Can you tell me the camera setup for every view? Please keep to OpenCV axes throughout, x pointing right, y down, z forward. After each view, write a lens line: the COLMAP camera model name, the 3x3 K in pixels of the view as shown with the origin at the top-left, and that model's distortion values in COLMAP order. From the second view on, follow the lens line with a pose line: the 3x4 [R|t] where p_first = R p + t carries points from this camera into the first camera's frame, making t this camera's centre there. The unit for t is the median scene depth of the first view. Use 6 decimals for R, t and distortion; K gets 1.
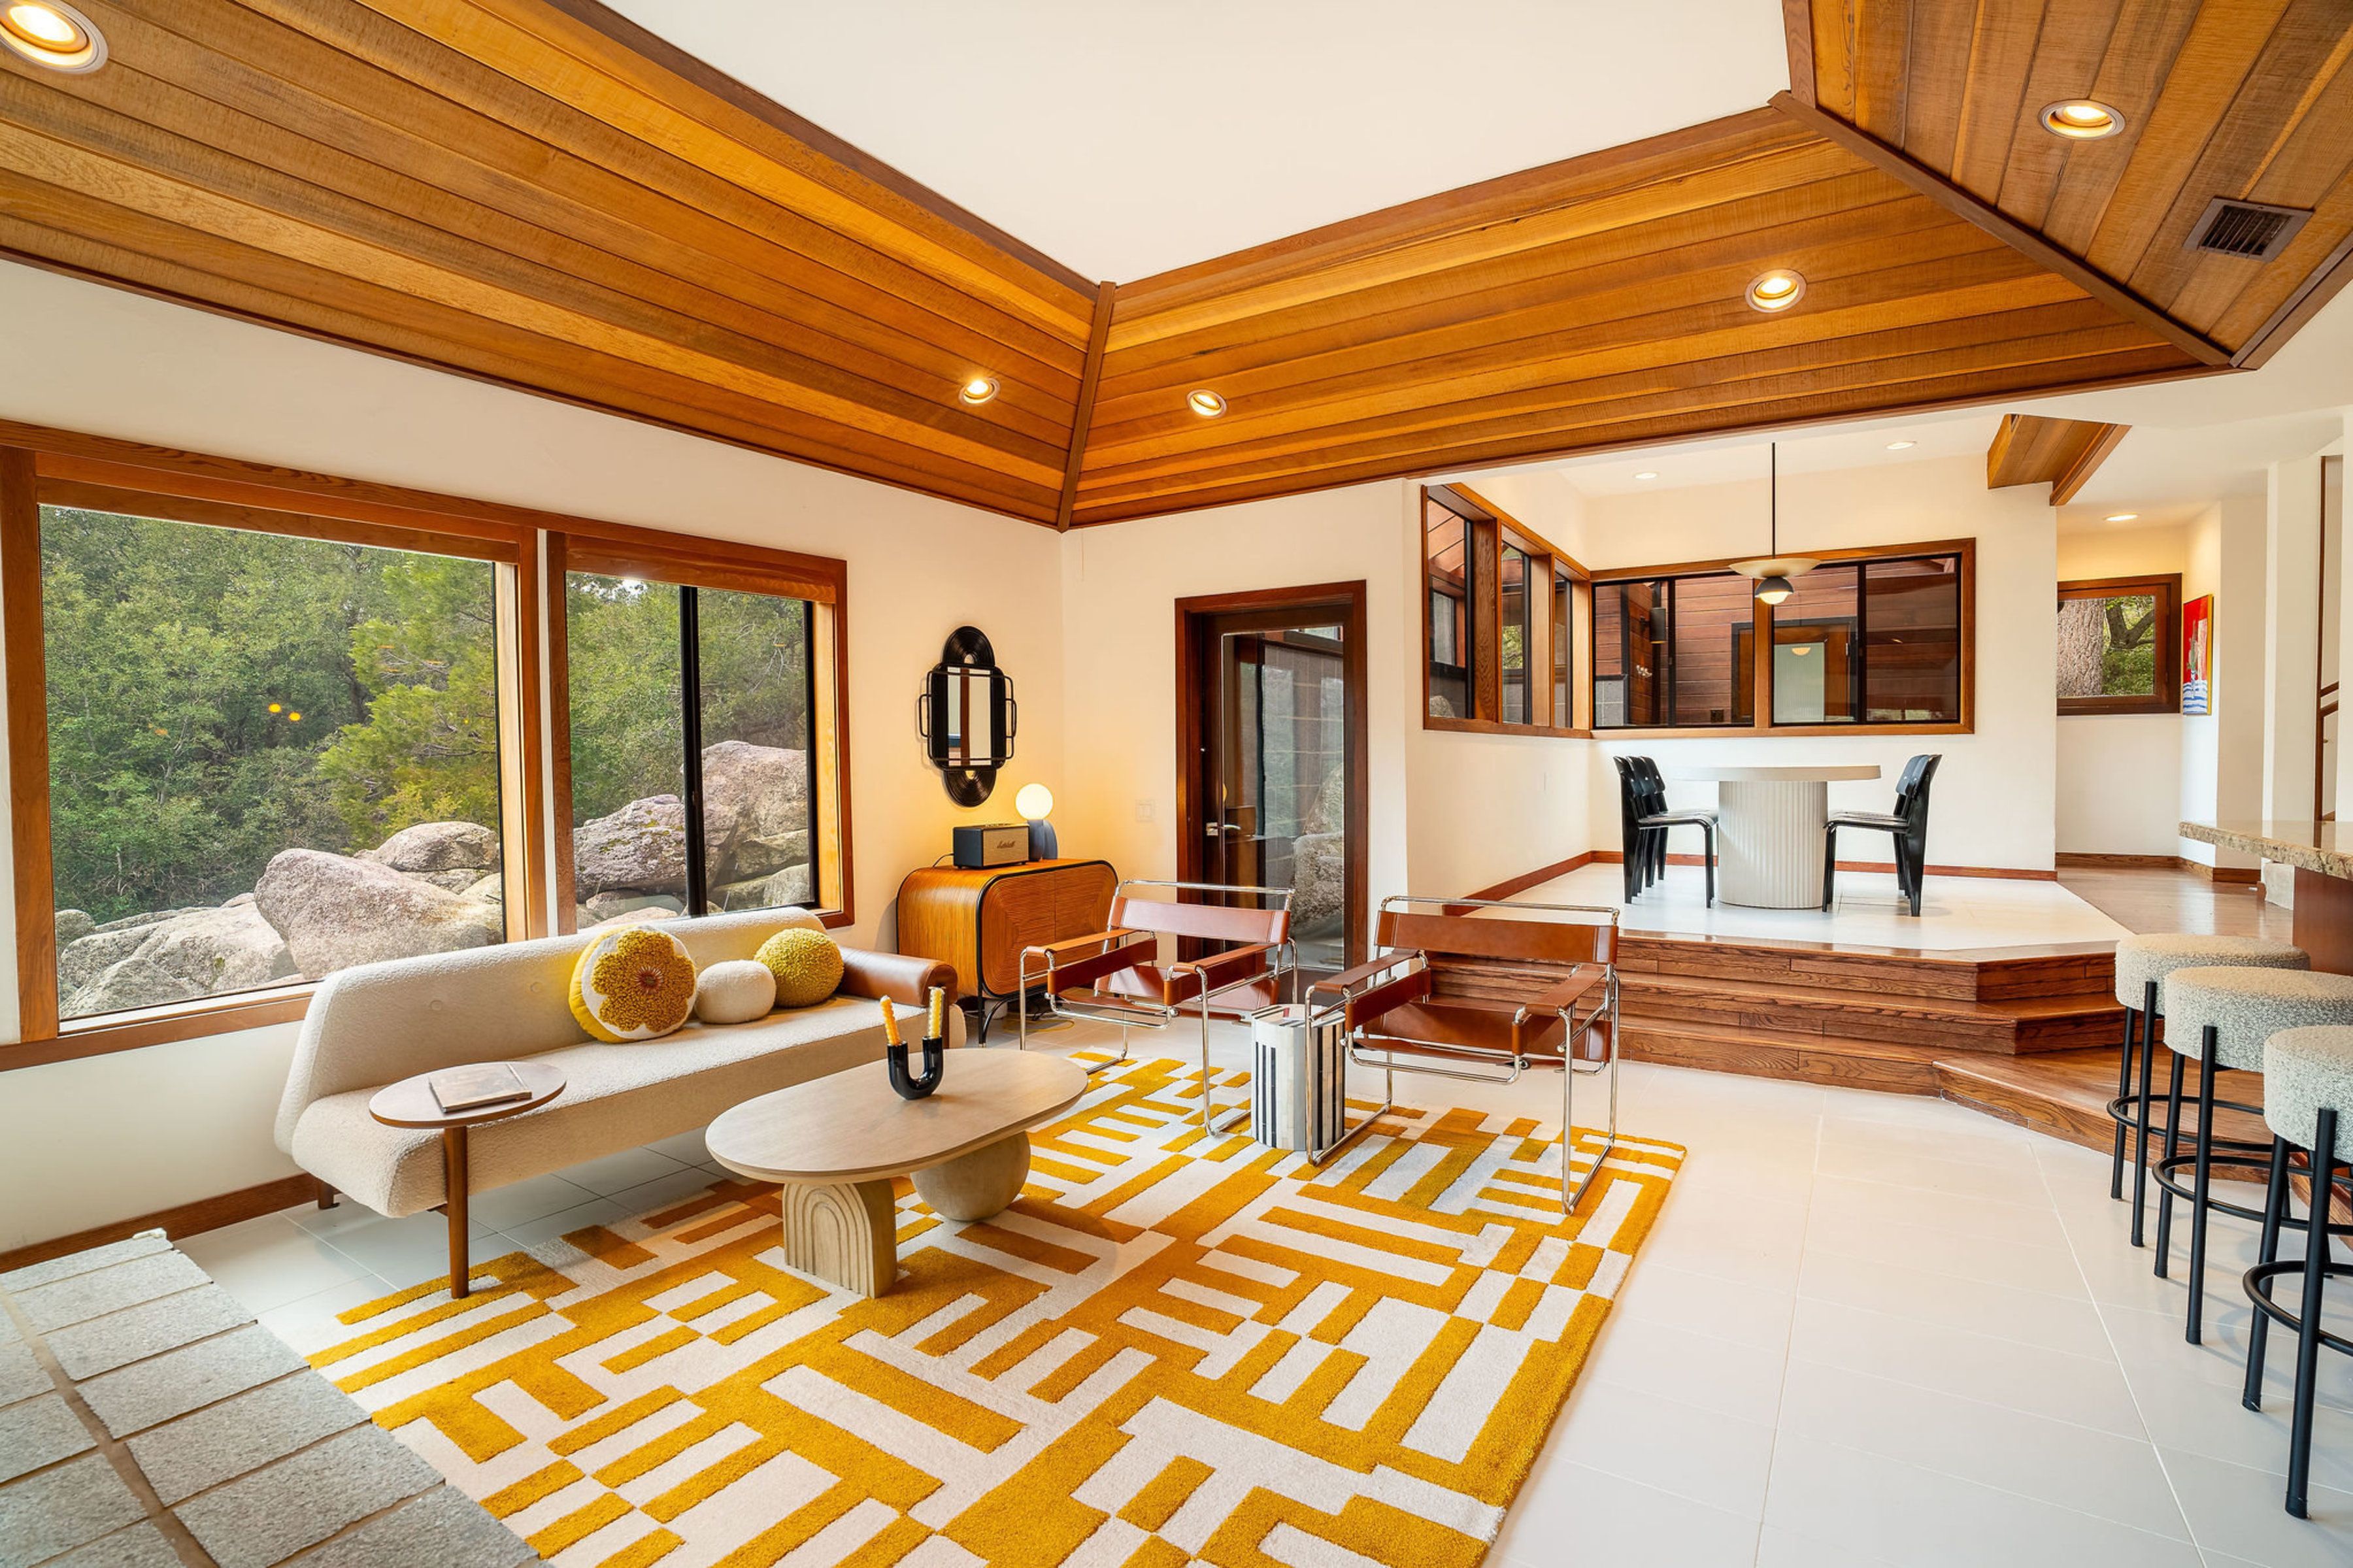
lens RADIAL K [[1095.5, 0, 1172.0], [0, 1095.5, 789.9], [0, 0, 1]] dist [-0.066634, 0.022878]
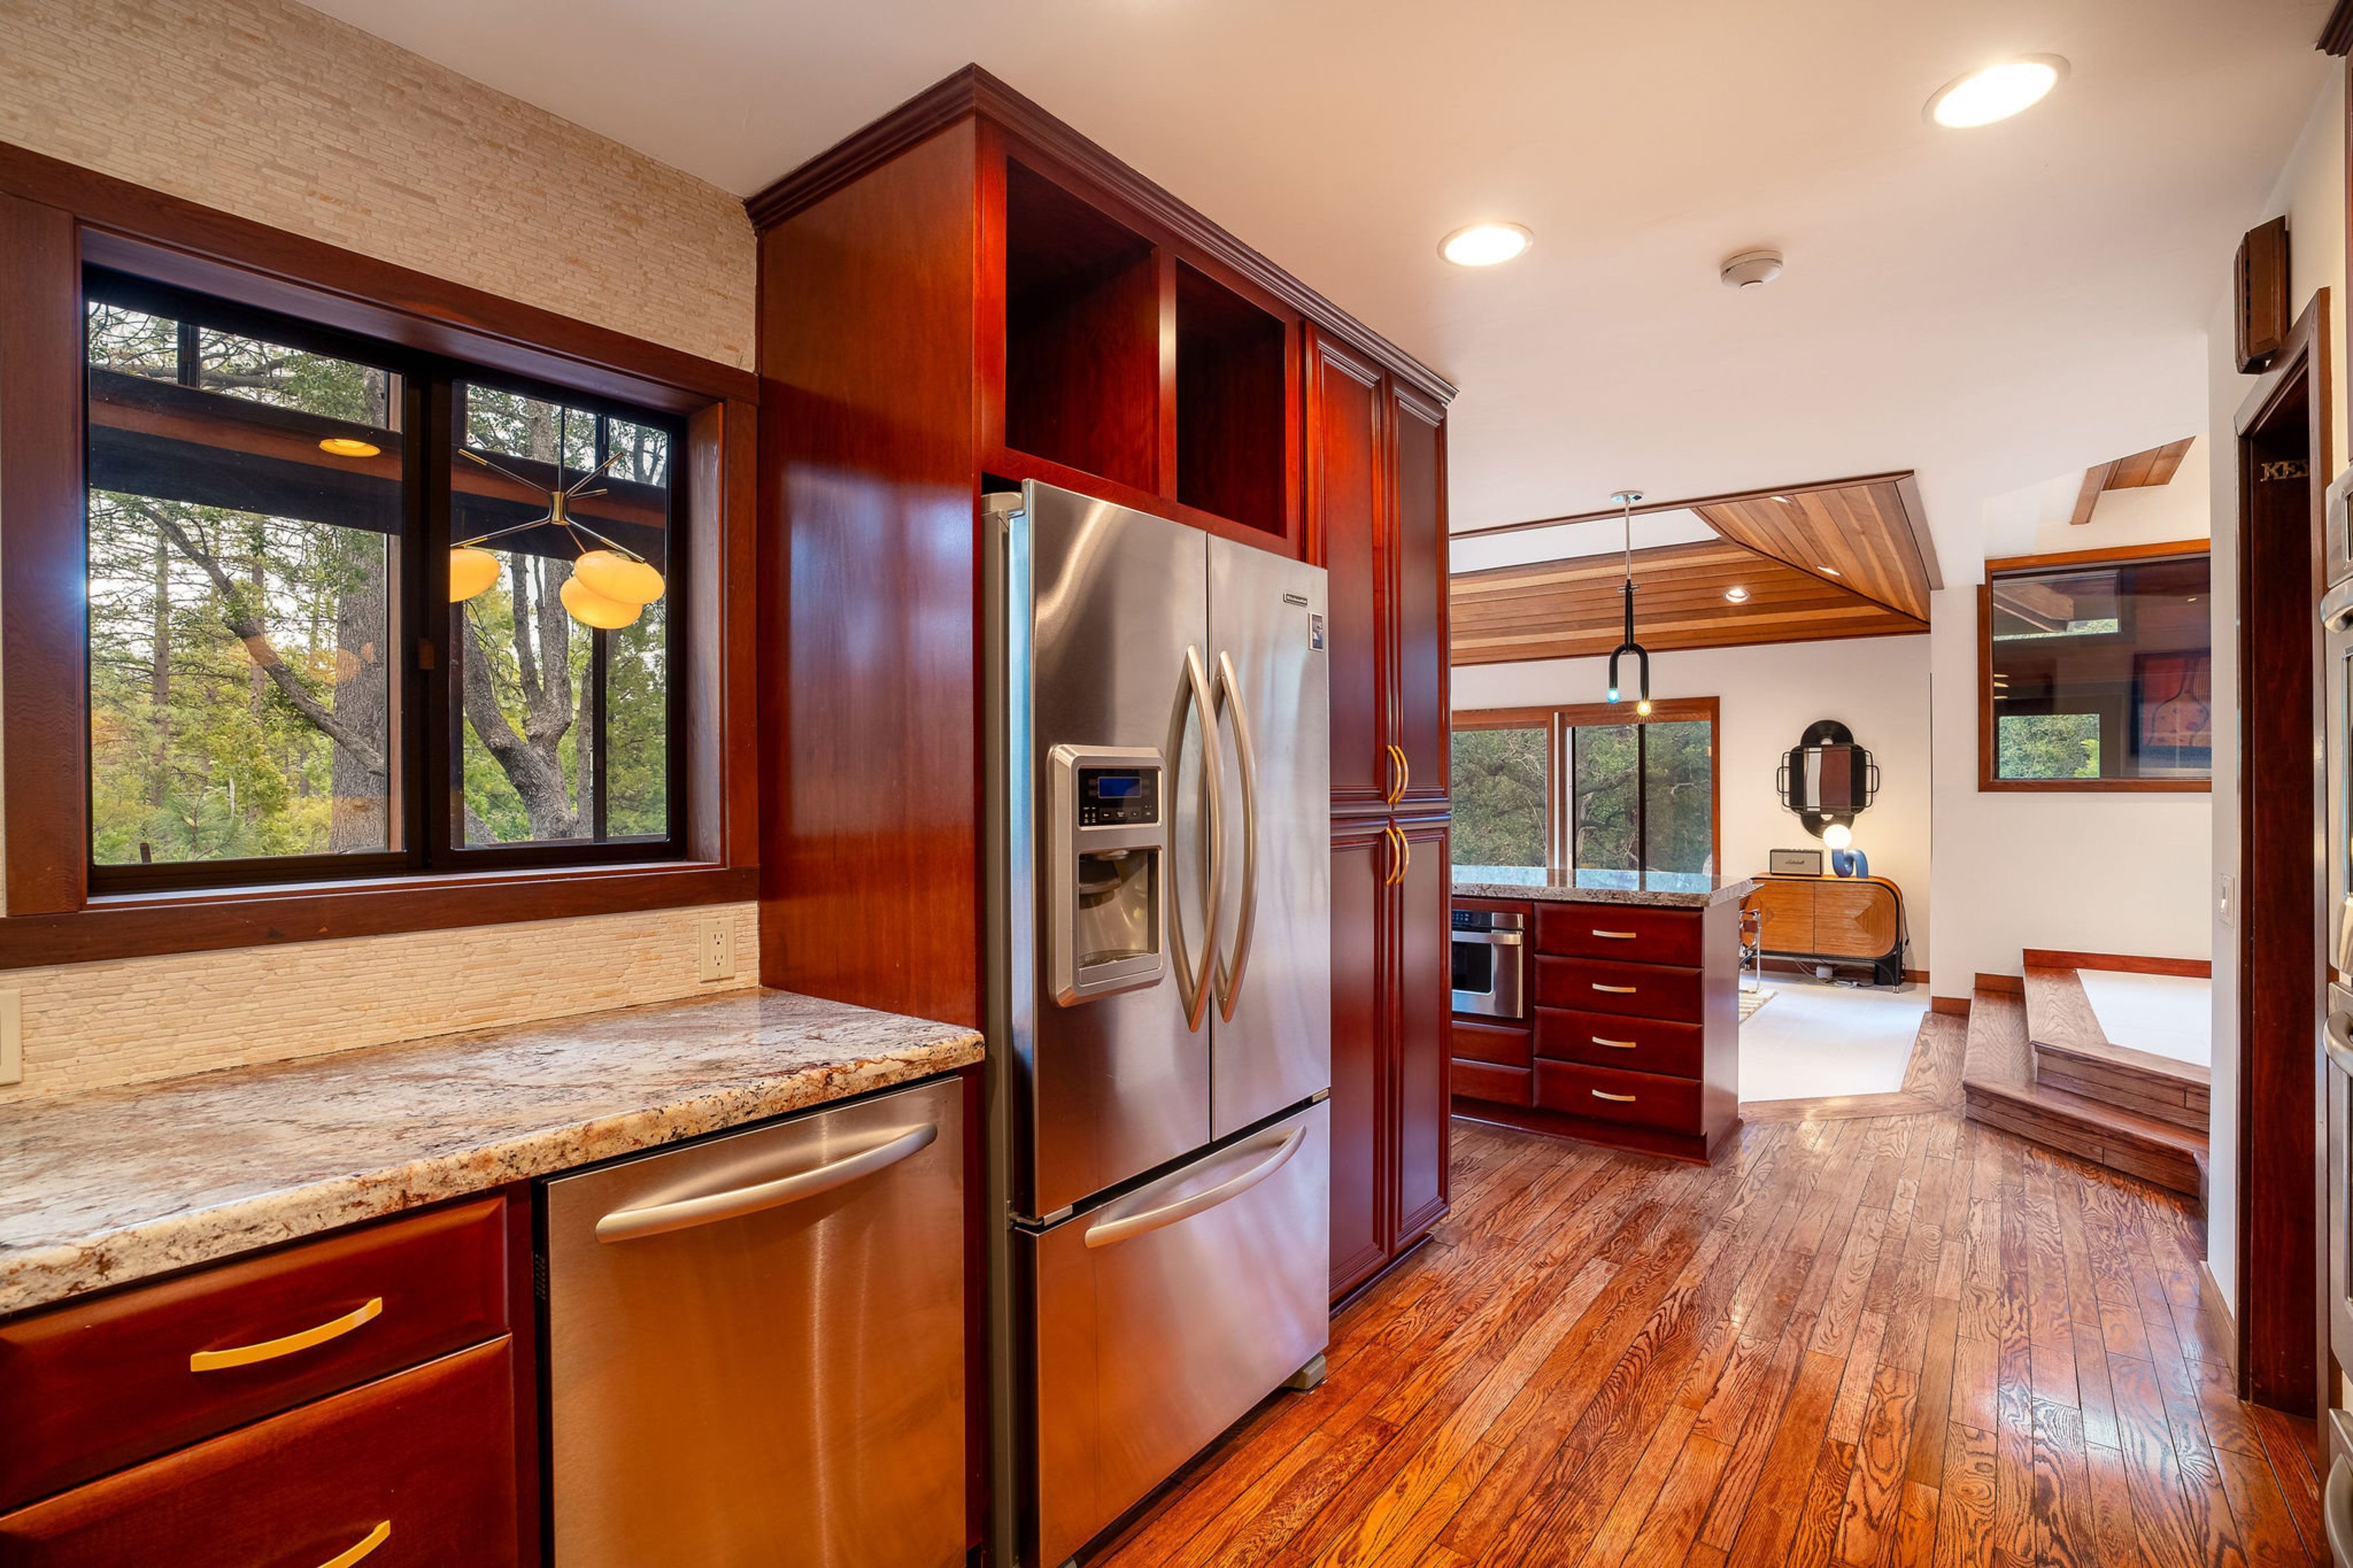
lens RADIAL K [[1095.5, 0, 1172.0], [0, 1095.5, 789.9], [0, 0, 1]] dist [-0.066634, 0.022878]
pose [[-0.089330, 0.009188, -0.995960, 1.202655], [-0.023141, 0.999668, 0.011298, -0.041248], [0.995733, 0.024057, -0.089088, 0.192717]]
